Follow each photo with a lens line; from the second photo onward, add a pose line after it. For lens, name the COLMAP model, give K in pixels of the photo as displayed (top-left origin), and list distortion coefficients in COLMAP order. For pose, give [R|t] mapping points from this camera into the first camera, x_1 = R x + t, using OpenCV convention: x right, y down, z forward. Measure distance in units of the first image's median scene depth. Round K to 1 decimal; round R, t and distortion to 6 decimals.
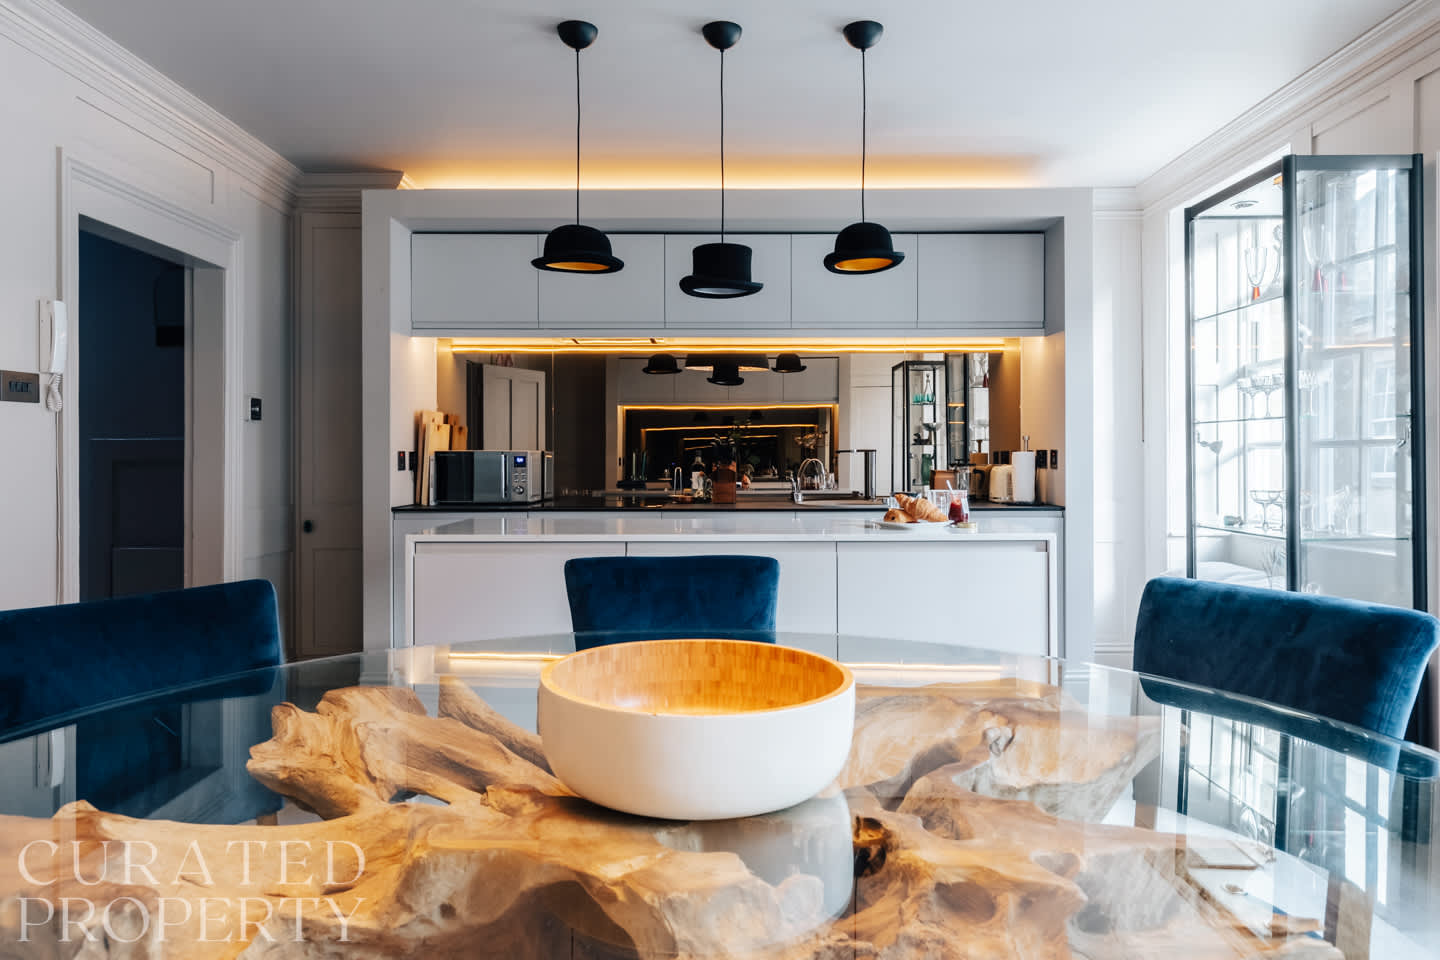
lens RADIAL K [[905.8, 0, 722.6], [0, 905.8, 460.3], [0, 0, 1]] dist [-0.038135, -0.001046]
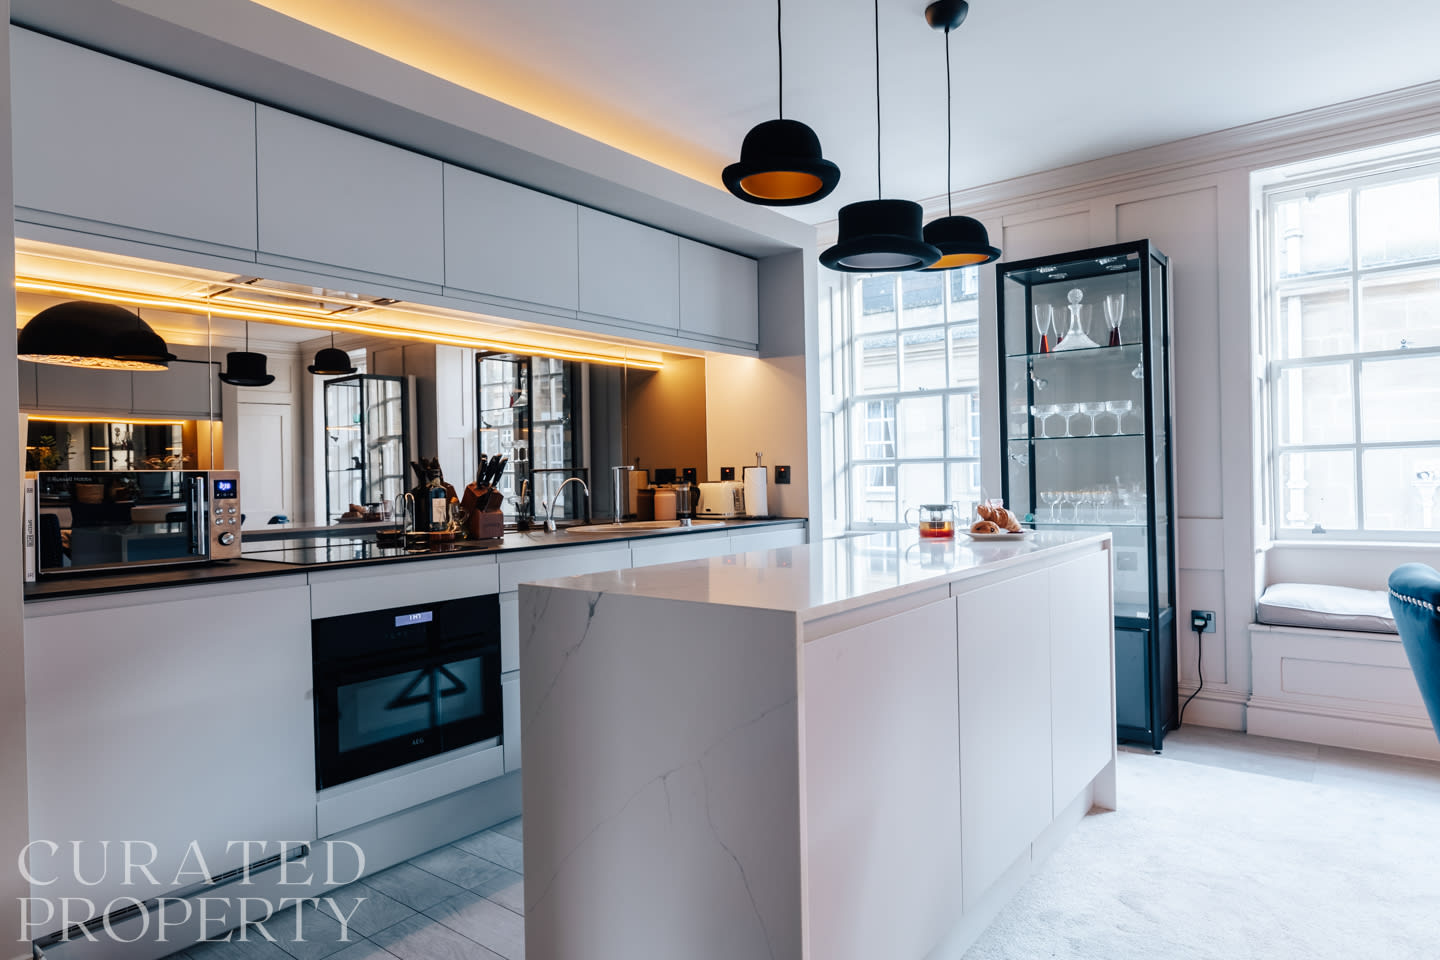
lens RADIAL K [[860.3, 0, 720.0], [0, 860.3, 480.0], [0, 0, 1]] dist [-0.004562, 0.000106]
pose [[0.618261, -0.013469, 0.785858, -0.468759], [0.019257, 0.999813, 0.001986, 0.000699], [-0.785737, 0.013905, 0.618404, 0.420810]]
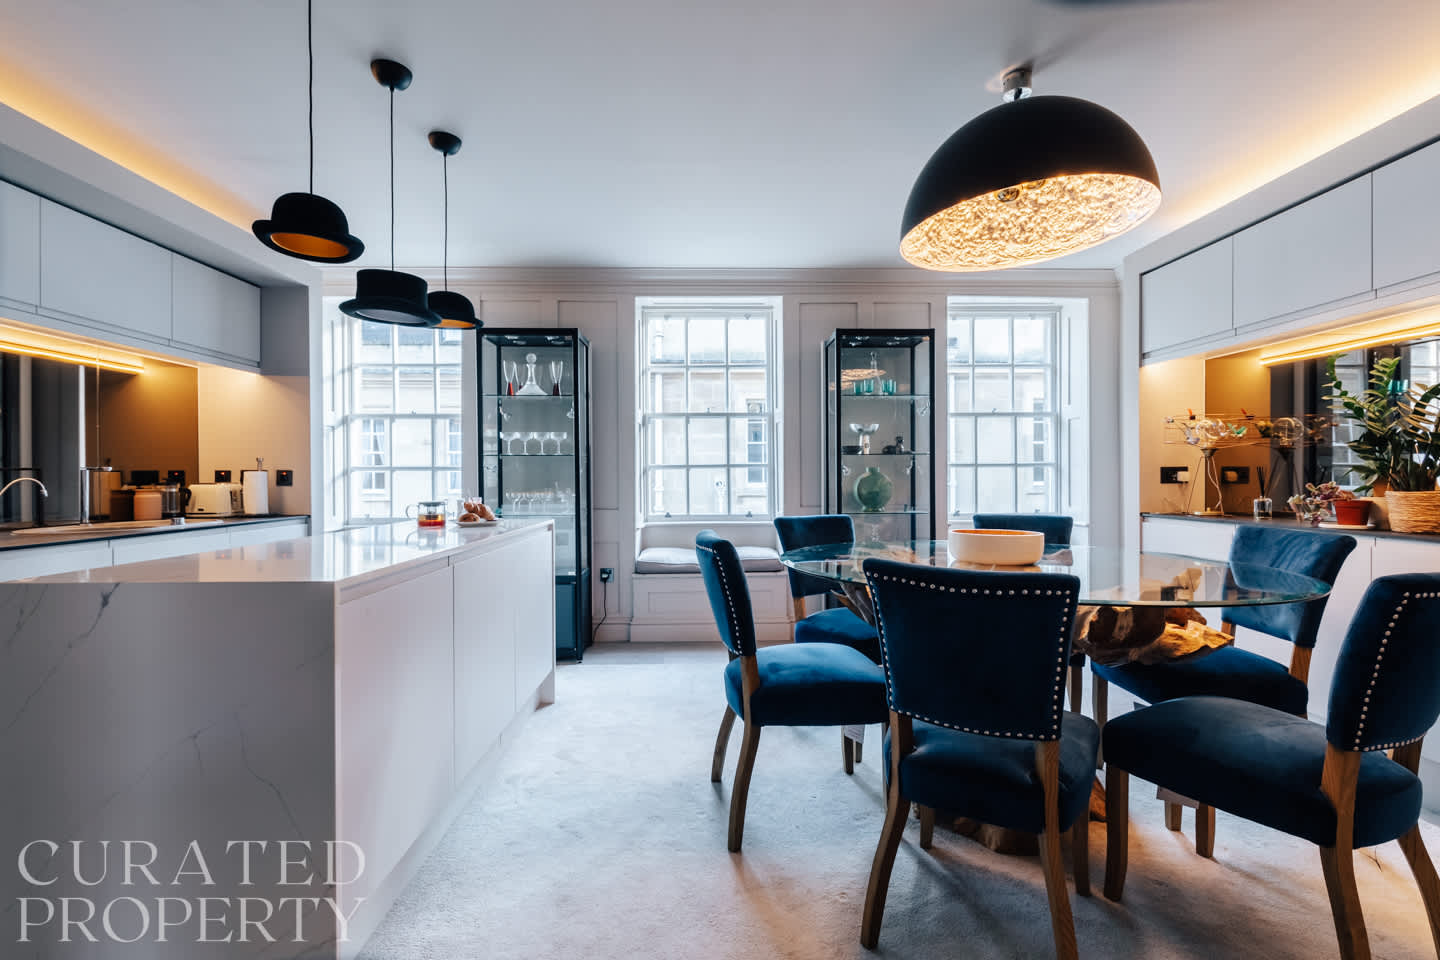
lens RADIAL K [[648.7, 0, 720.0], [0, 648.7, 480.0], [0, 0, 1]] dist [0.011726, -0.000587]
pose [[-0.016979, -0.003549, 0.999850, -0.522849], [0.005142, 0.999980, 0.003637, 0.000613], [-0.999843, 0.005203, -0.016961, 0.412725]]
